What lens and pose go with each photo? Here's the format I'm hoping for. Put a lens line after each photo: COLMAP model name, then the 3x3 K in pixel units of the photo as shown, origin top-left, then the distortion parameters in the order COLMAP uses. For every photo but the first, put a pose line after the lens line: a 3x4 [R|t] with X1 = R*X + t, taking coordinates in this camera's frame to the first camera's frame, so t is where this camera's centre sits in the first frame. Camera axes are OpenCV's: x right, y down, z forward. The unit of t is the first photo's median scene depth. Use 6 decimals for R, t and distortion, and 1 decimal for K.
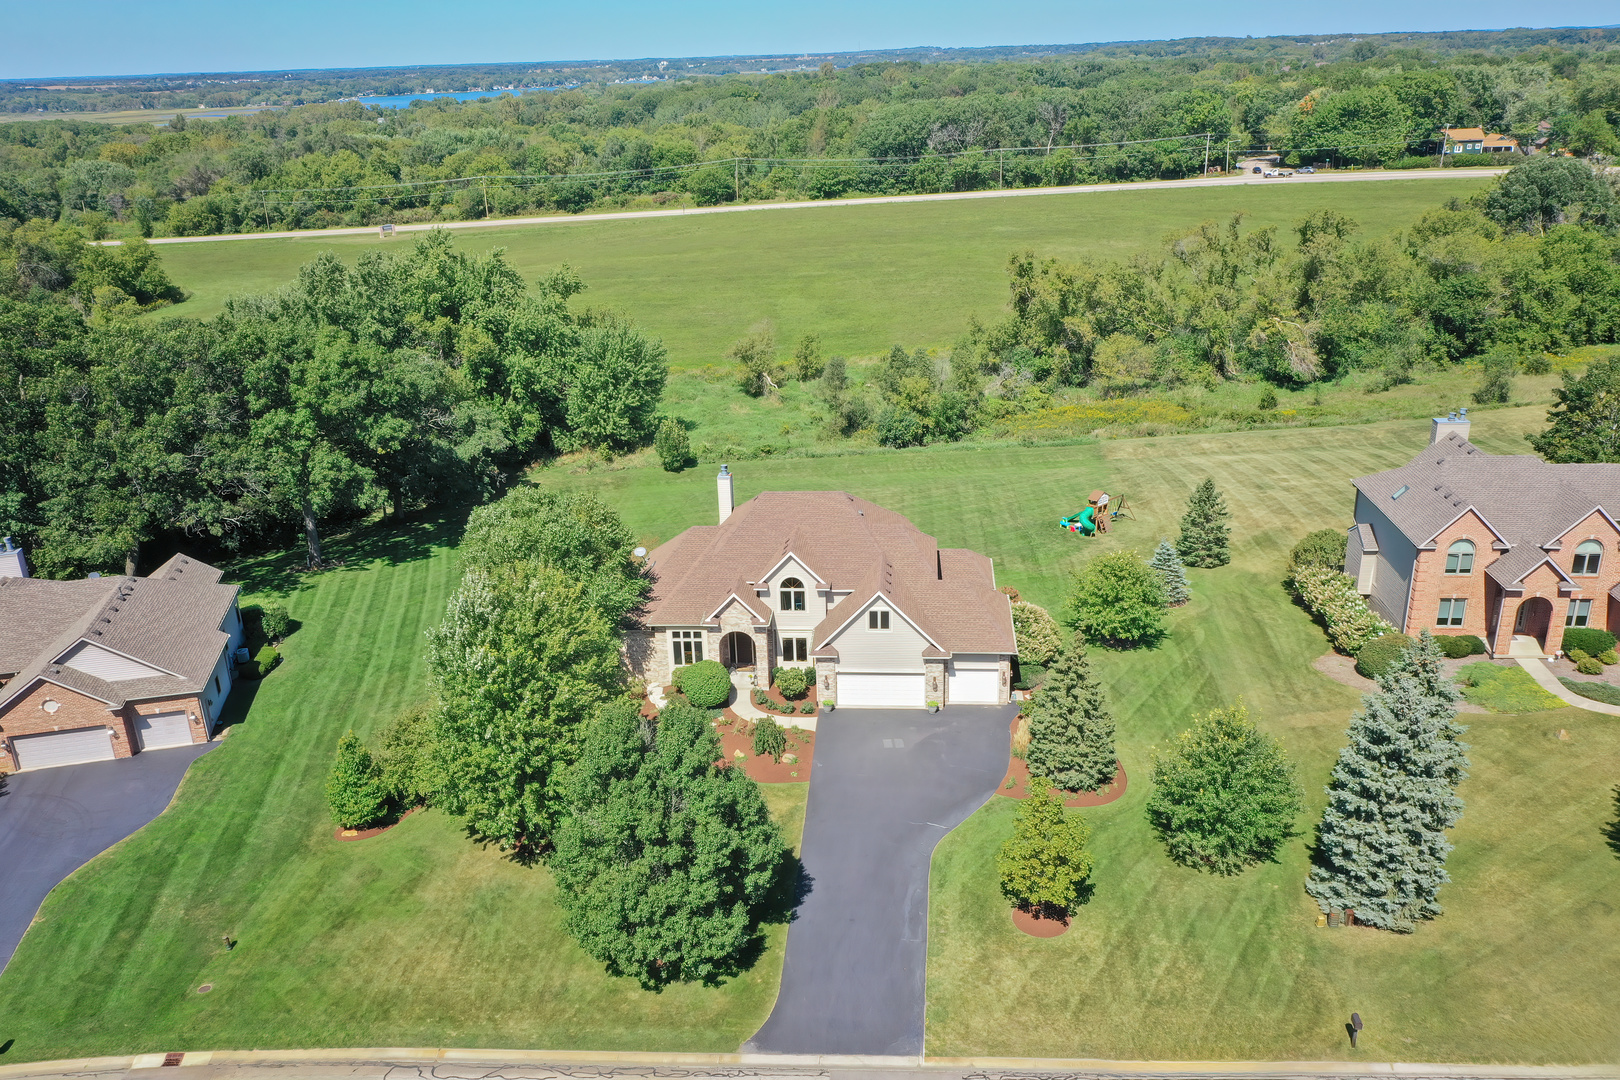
lens RADIAL K [[1282.9, 0, 795.8], [0, 1282.9, 544.9], [0, 0, 1]] dist [-0.004215, 0.005748]
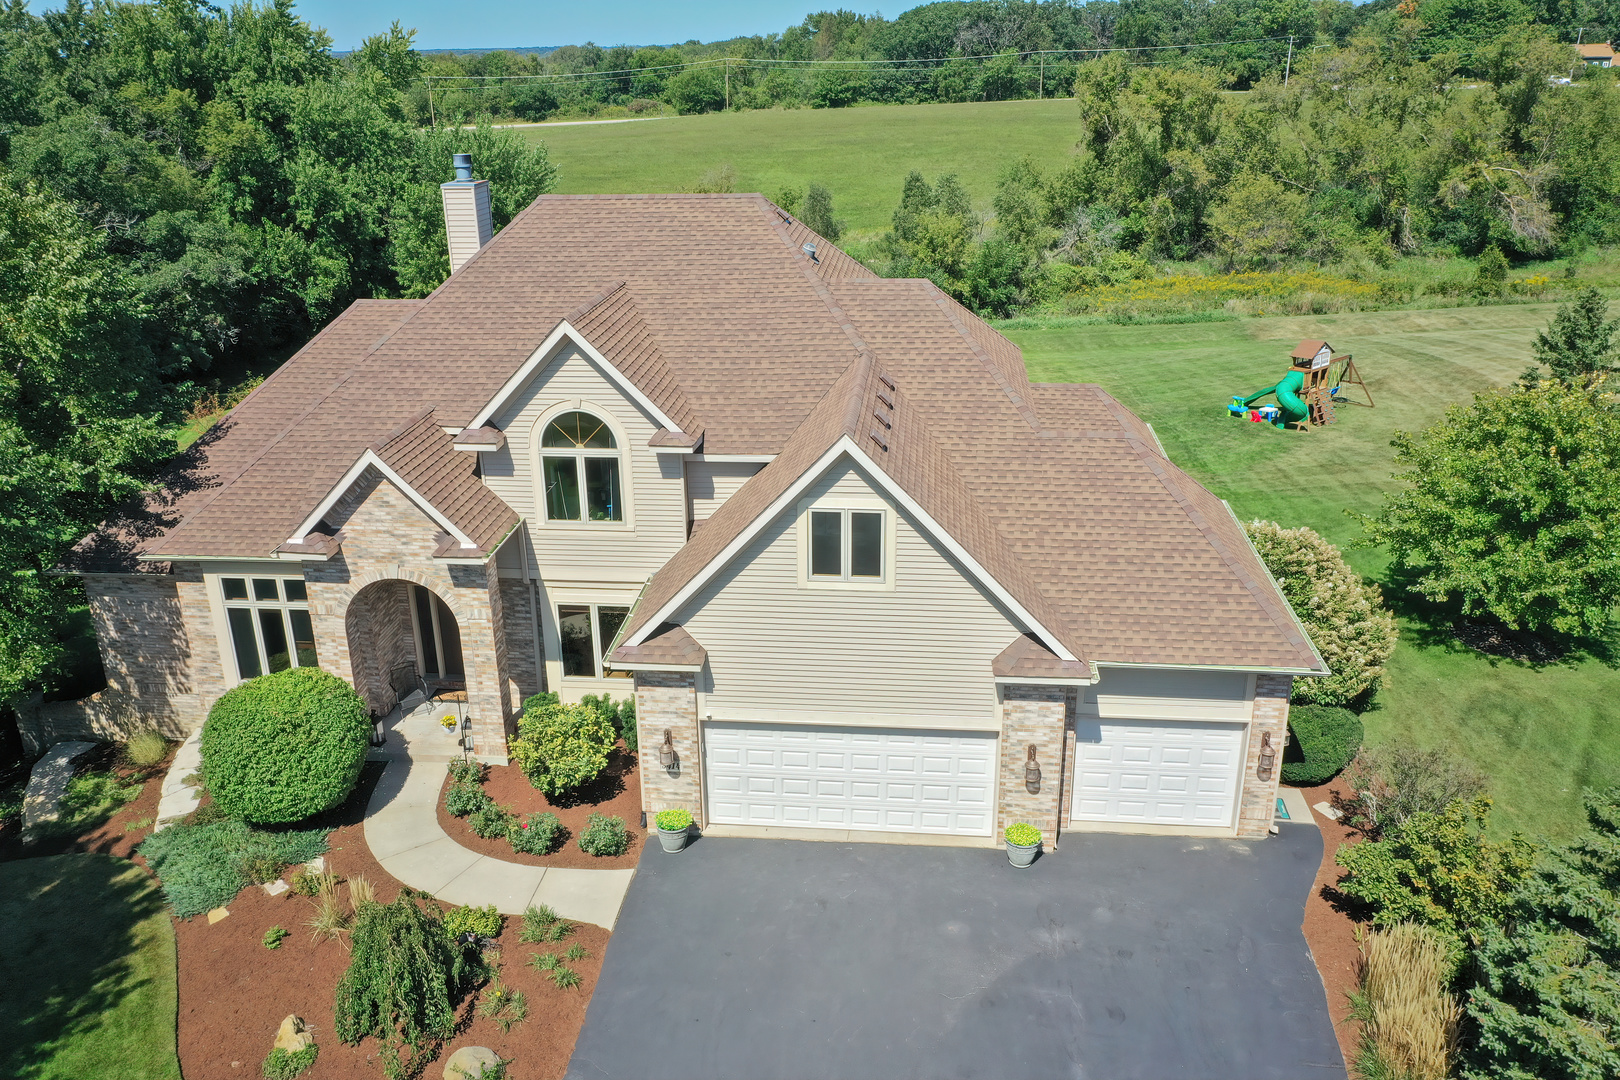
lens RADIAL K [[1282.9, 0, 804.0], [0, 1282.9, 542.9], [0, 0, 1]] dist [-0.004215, 0.005748]
pose [[0.999761, 0.021834, -0.000763, 0.029386], [-0.021831, 0.999754, 0.003952, 0.030220], [0.000849, -0.003934, 0.999992, 0.376671]]
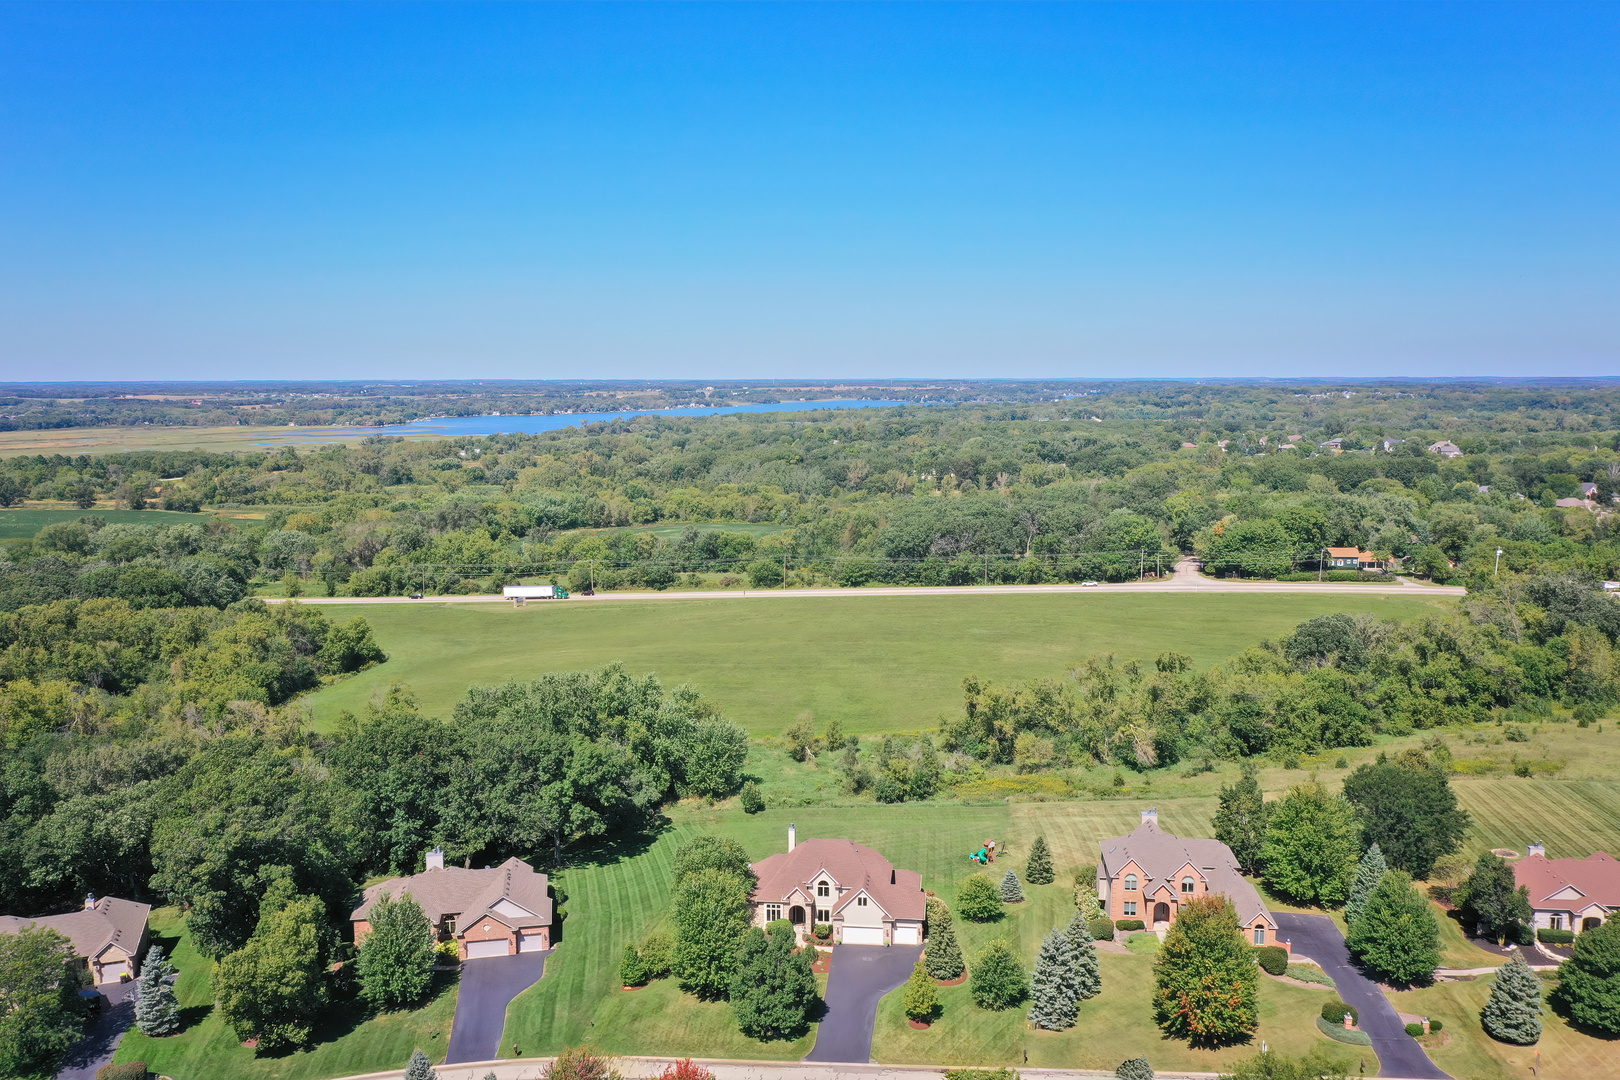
lens RADIAL K [[1282.9, 0, 793.0], [0, 1282.9, 552.0], [0, 0, 1]] dist [-0.004215, 0.005748]
pose [[0.999176, 0.030613, -0.026654, -0.007483], [-0.035878, 0.973190, -0.227185, -0.011315], [0.018984, 0.227954, 0.973487, -0.681102]]
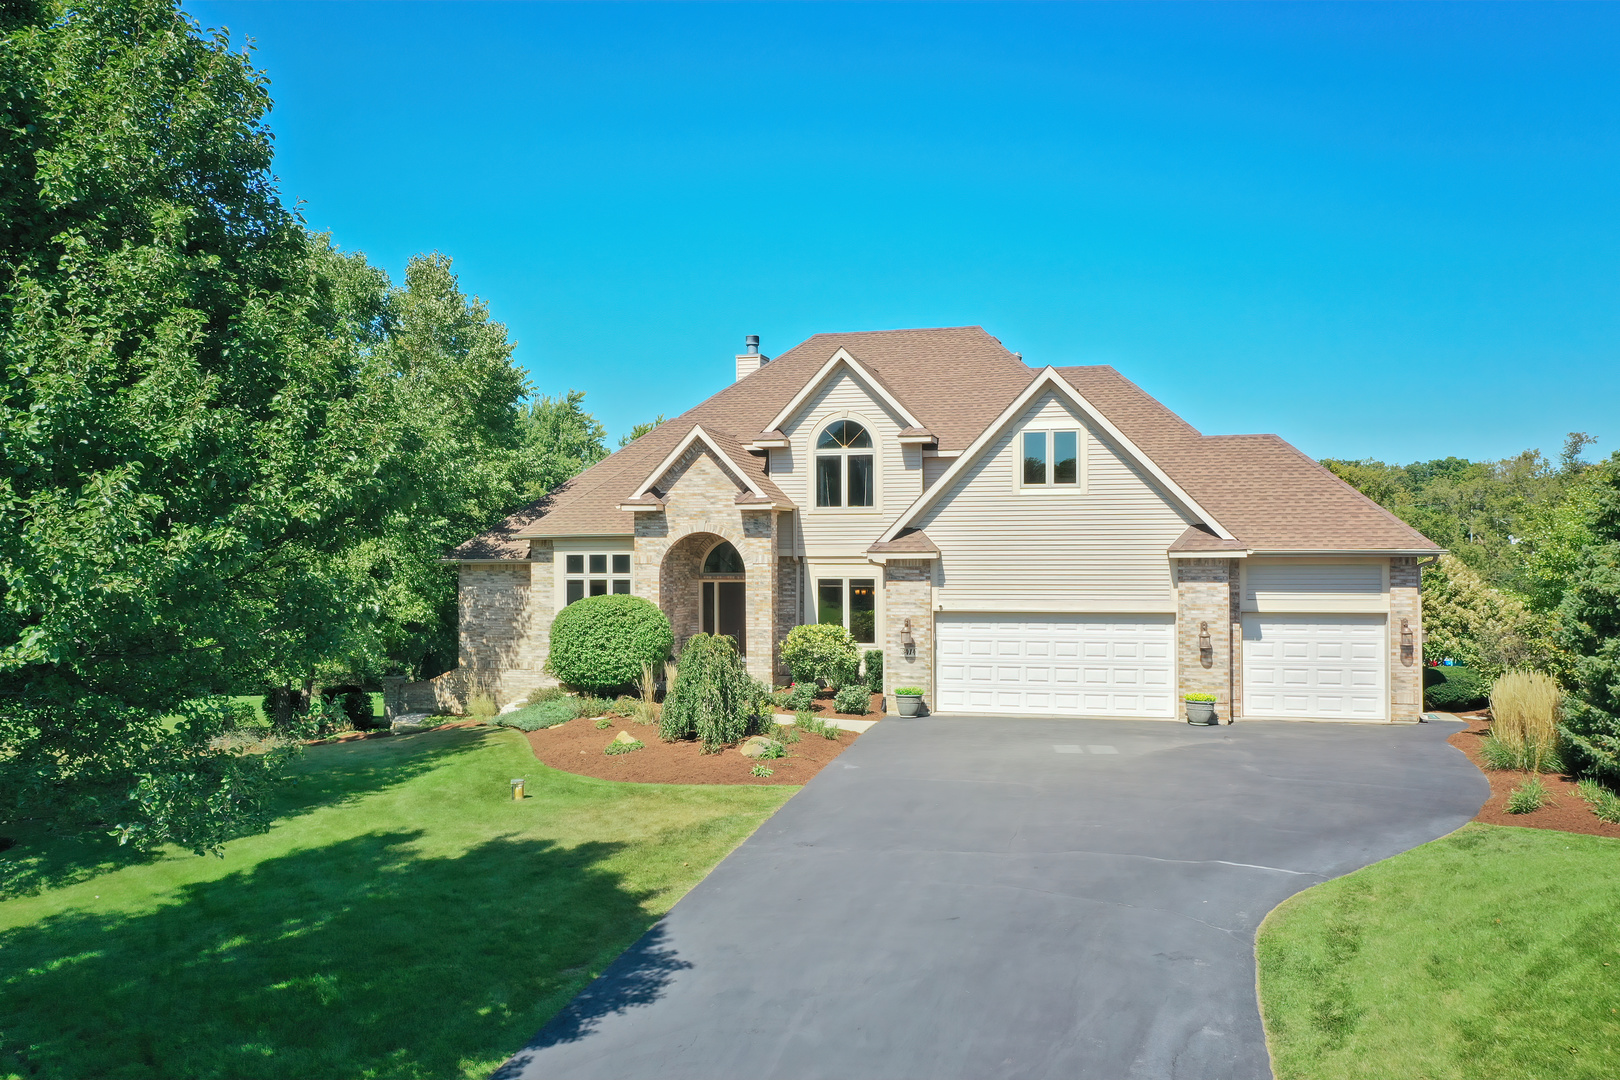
lens RADIAL K [[1282.9, 0, 802.6], [0, 1282.9, 536.1], [0, 0, 1]] dist [-0.004215, 0.005748]
pose [[0.987170, 0.028509, -0.157106, 0.027923], [-0.083668, 0.930391, -0.356894, 0.117070], [0.135996, 0.365460, 0.920839, 0.341862]]
